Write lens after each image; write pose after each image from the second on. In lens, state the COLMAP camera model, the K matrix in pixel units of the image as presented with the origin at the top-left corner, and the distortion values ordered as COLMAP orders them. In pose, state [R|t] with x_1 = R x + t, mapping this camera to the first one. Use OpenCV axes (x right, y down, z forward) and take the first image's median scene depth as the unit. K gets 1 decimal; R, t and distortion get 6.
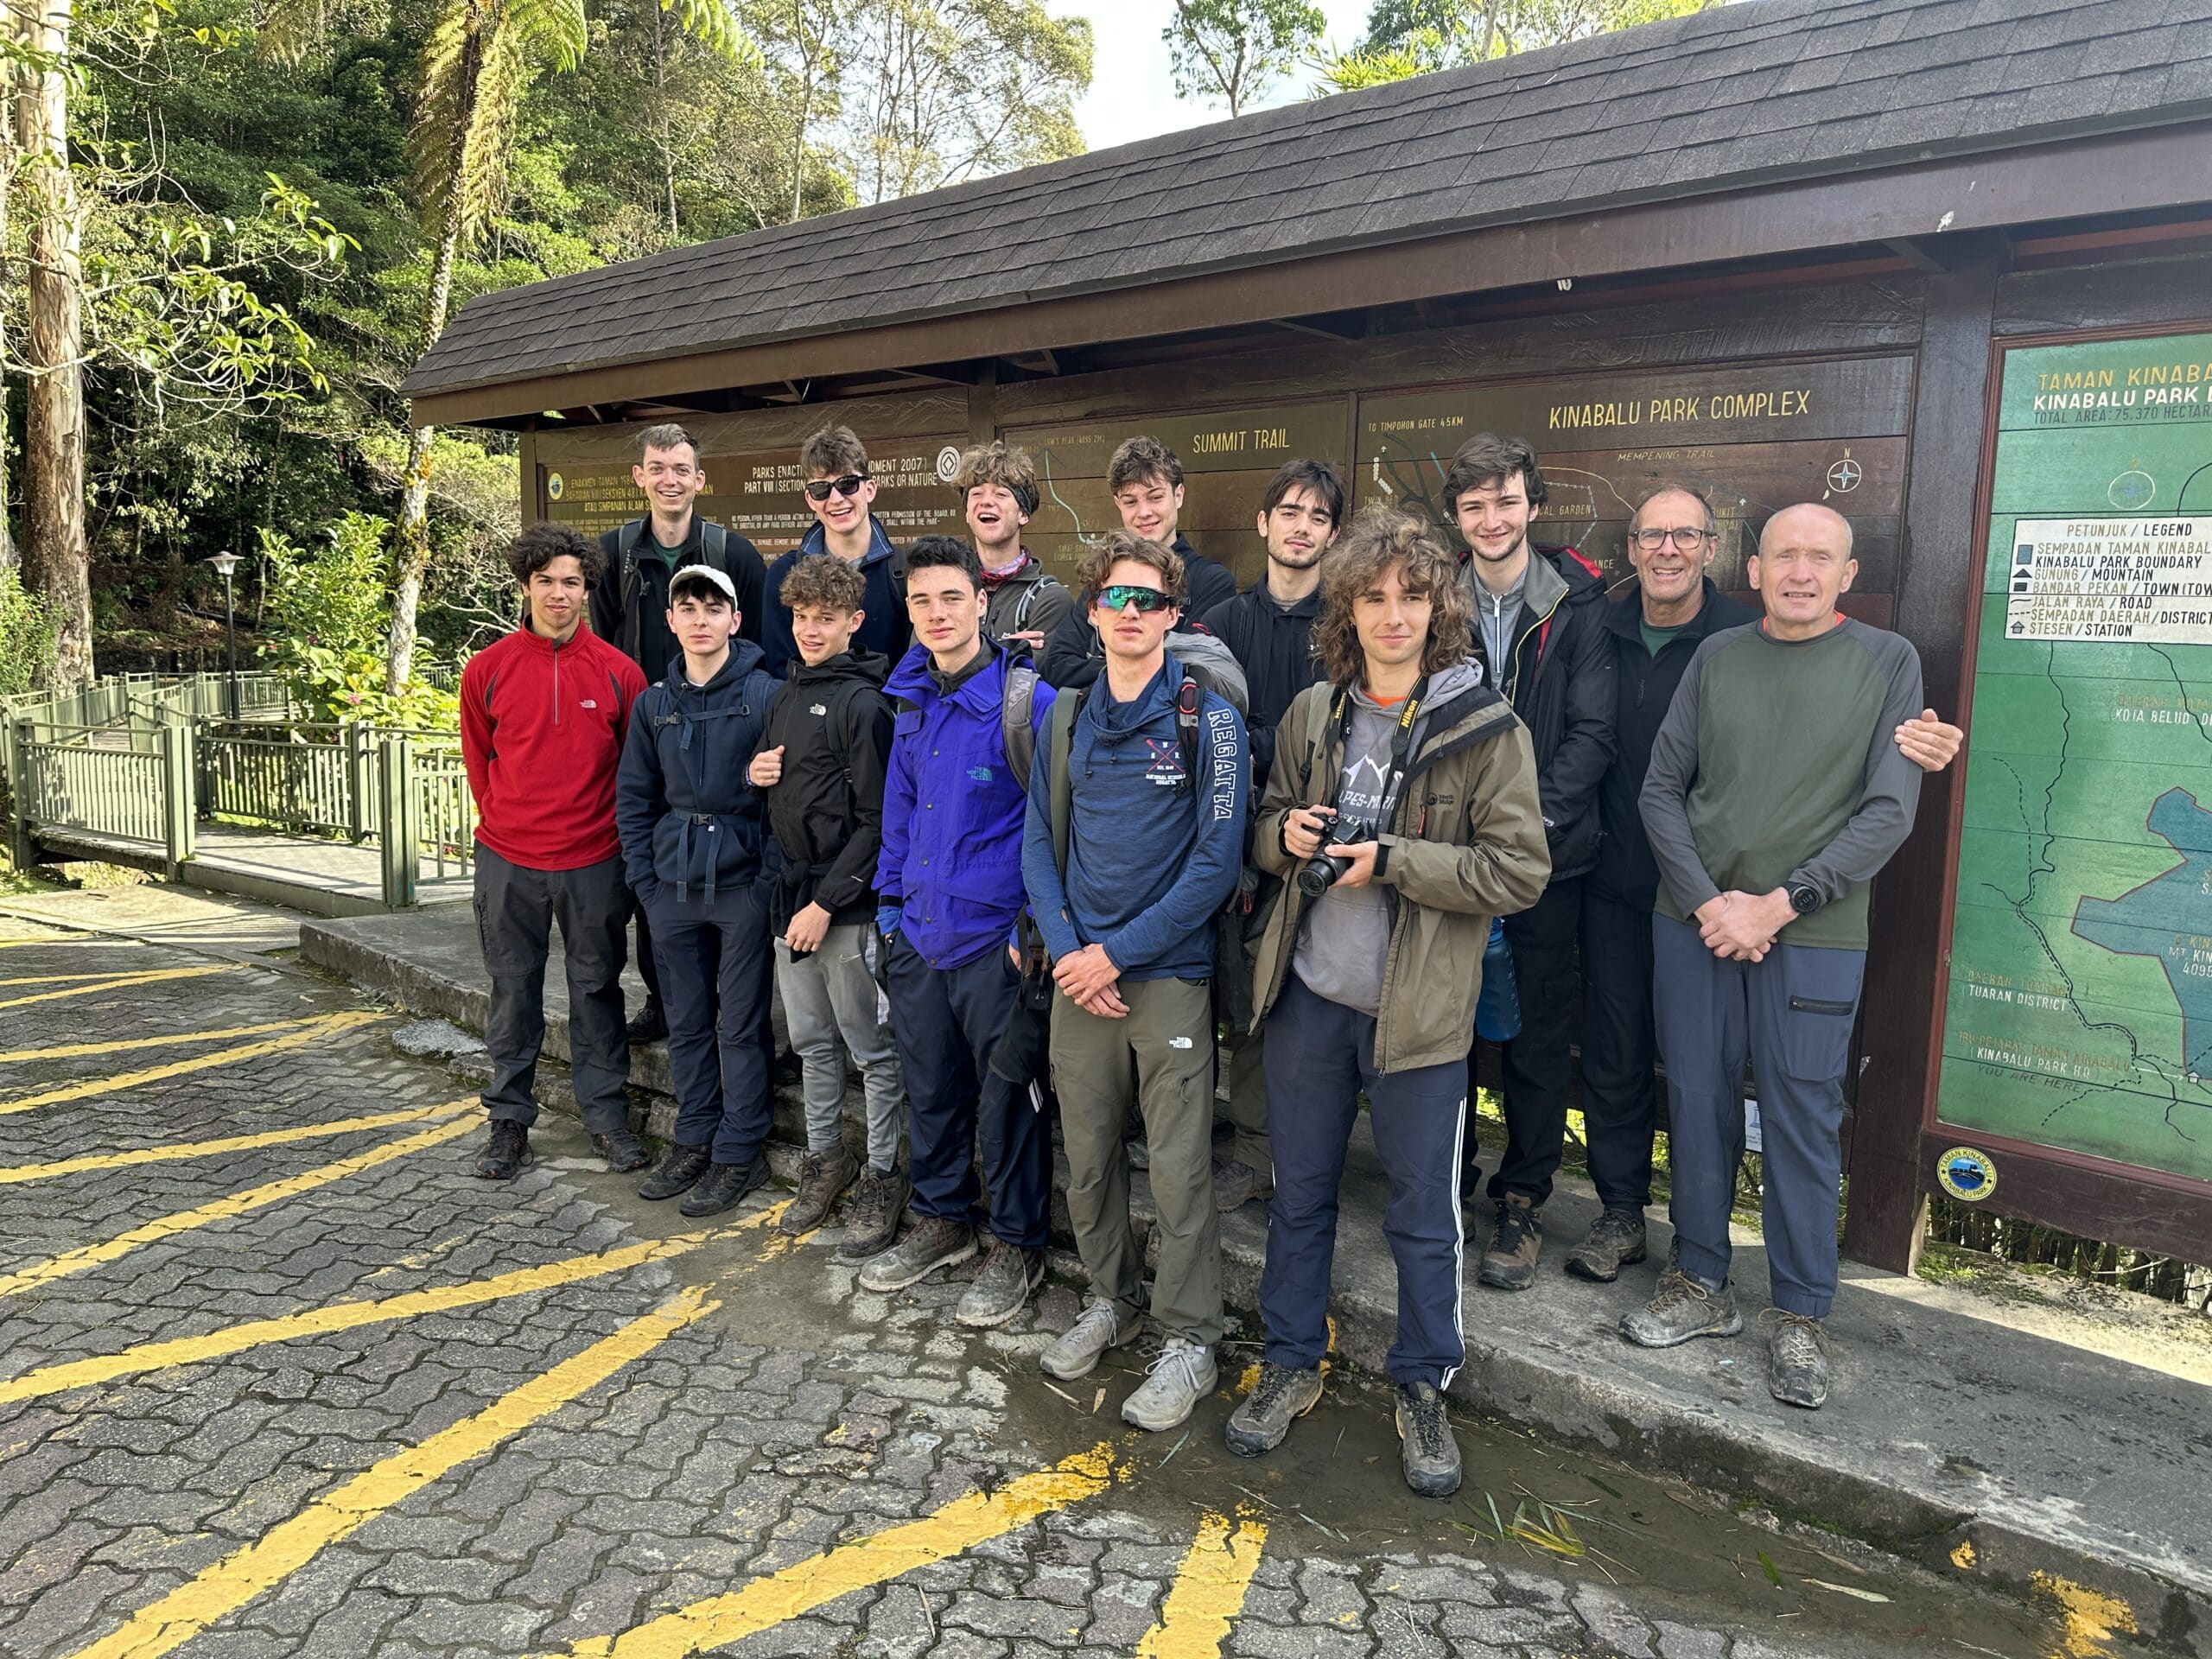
lens RADIAL K [[1536.8, 0, 1106.0], [0, 1536.8, 829.5], [0, 0, 1]] dist [0.006929, -0.035445]
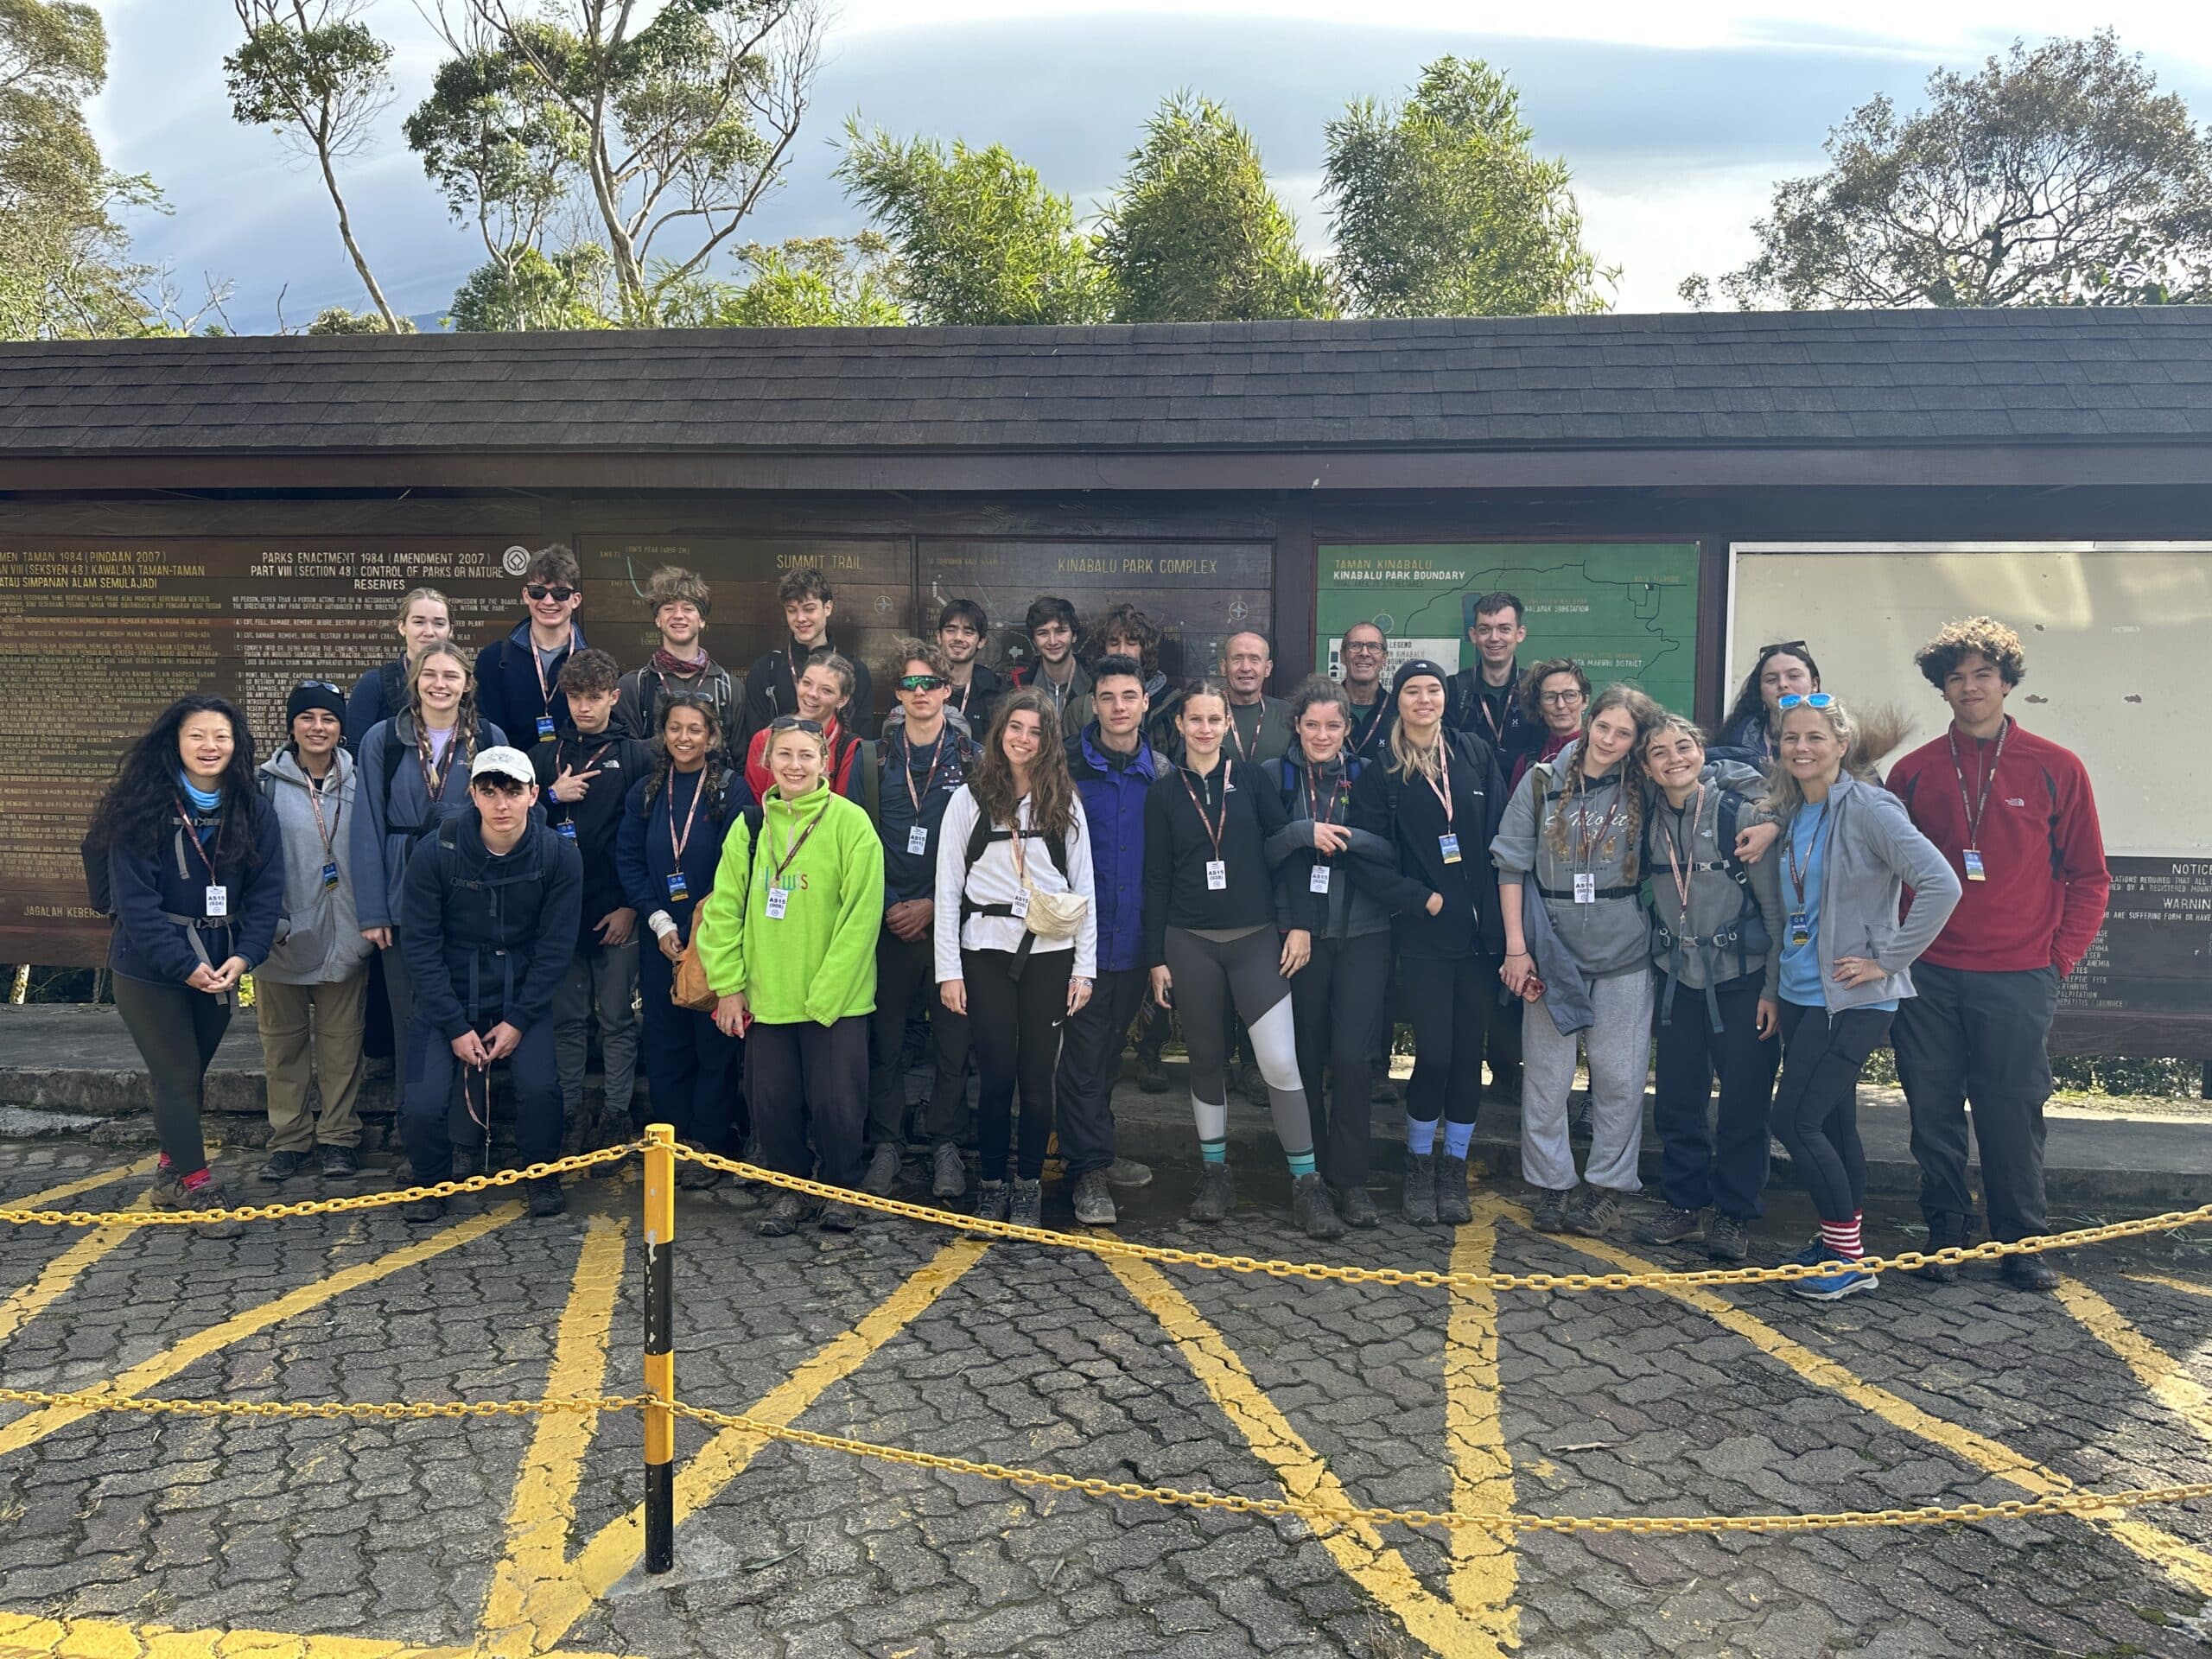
lens RADIAL K [[1536.8, 0, 1106.0], [0, 1536.8, 829.5], [0, 0, 1]] dist [0.006929, -0.035445]
pose [[0.827368, -0.058876, 0.558565, -0.543545], [0.079406, 0.996763, -0.012556, 0.022555], [-0.556018, 0.054742, 0.829366, -0.293861]]
